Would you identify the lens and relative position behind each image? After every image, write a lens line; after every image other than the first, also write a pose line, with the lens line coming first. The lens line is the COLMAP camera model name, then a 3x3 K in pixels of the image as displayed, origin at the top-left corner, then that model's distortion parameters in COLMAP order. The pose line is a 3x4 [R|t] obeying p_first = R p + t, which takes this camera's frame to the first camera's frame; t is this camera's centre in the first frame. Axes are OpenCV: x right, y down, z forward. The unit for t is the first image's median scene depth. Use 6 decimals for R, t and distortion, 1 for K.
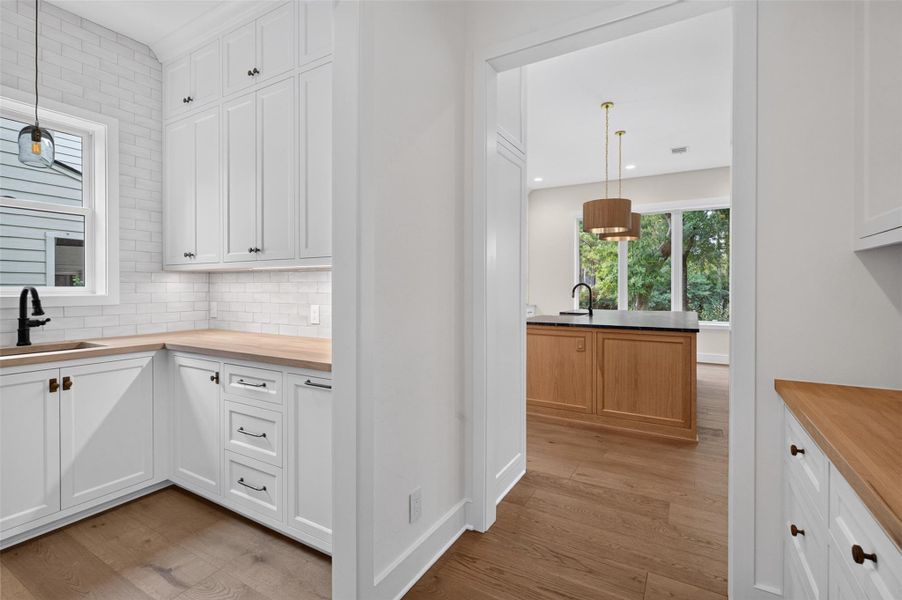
lens RADIAL K [[411.5, 0, 452.9], [0, 411.5, 293.9], [0, 0, 1]] dist [0.000085, -0.000868]
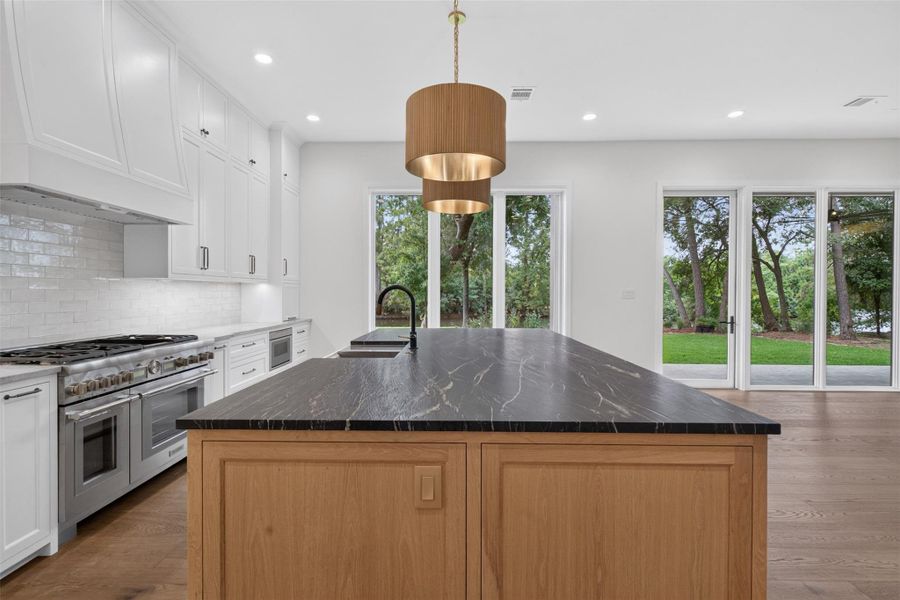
lens RADIAL K [[410.6, 0, 456.2], [0, 410.6, 295.9], [0, 0, 1]] dist [0.000085, -0.000868]
pose [[0.867970, -0.000793, 0.496616, 0.039587], [0.002757, 0.999991, -0.003221, -0.003588], [-0.496609, 0.004164, 0.867964, 0.161441]]
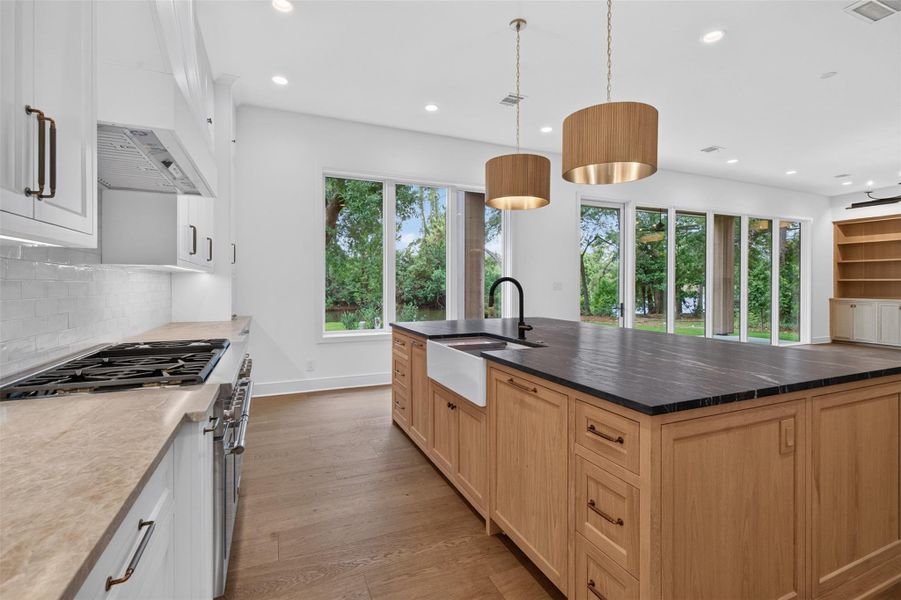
lens RADIAL K [[411.0, 0, 459.9], [0, 411.0, 290.9], [0, 0, 1]] dist [0.000085, -0.000868]
pose [[0.583026, -0.009690, 0.812396, -0.040804], [0.008105, 0.999948, 0.006111, -0.004029], [-0.812413, 0.003022, 0.583075, 0.227446]]
